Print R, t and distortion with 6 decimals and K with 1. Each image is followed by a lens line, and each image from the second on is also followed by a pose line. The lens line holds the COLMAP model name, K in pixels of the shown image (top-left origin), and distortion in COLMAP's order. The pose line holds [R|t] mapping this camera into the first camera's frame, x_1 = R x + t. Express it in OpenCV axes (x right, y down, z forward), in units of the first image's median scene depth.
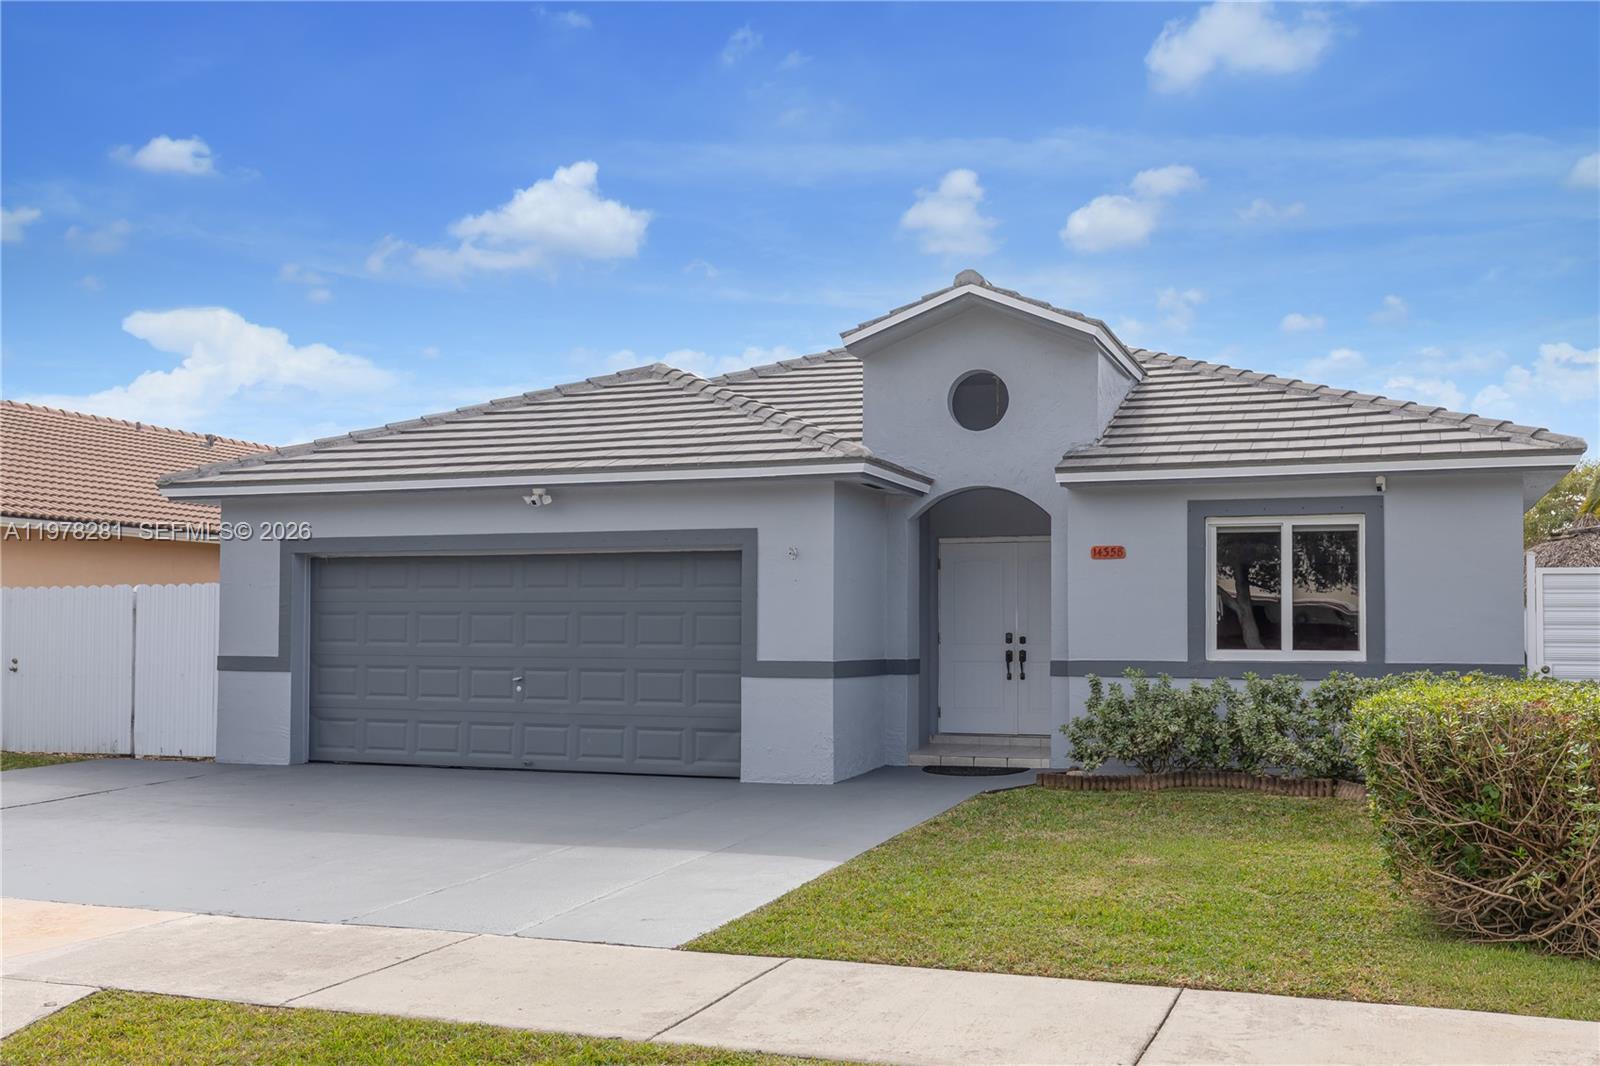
lens RADIAL K [[1644.7, 0, 797.4], [0, 1644.7, 542.9], [0, 0, 1]] dist [-0.009088, 0.000000]
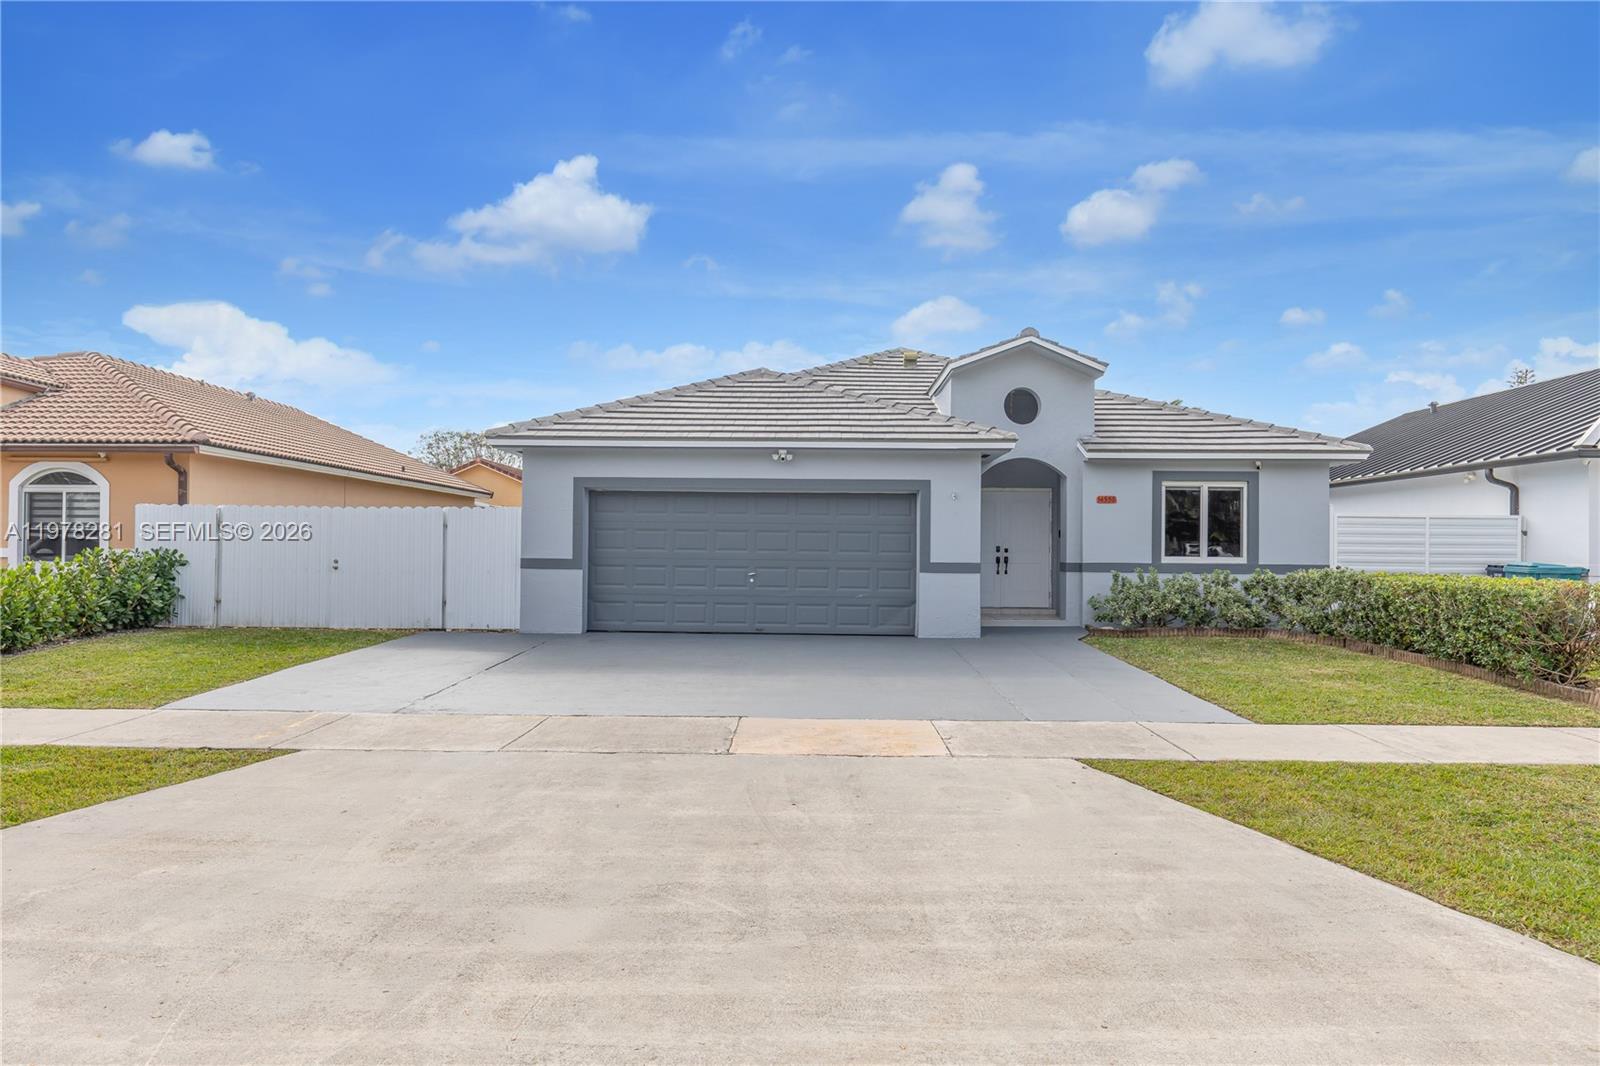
lens RADIAL K [[1095.5, 0, 802.2], [0, 1095.5, 524.3], [0, 0, 1]] dist [0.001977, -0.003593]
pose [[0.942439, 0.014033, 0.334085, -0.480155], [-0.025586, 0.999216, 0.030204, 0.004999], [-0.333399, -0.037014, 0.942059, 0.028664]]
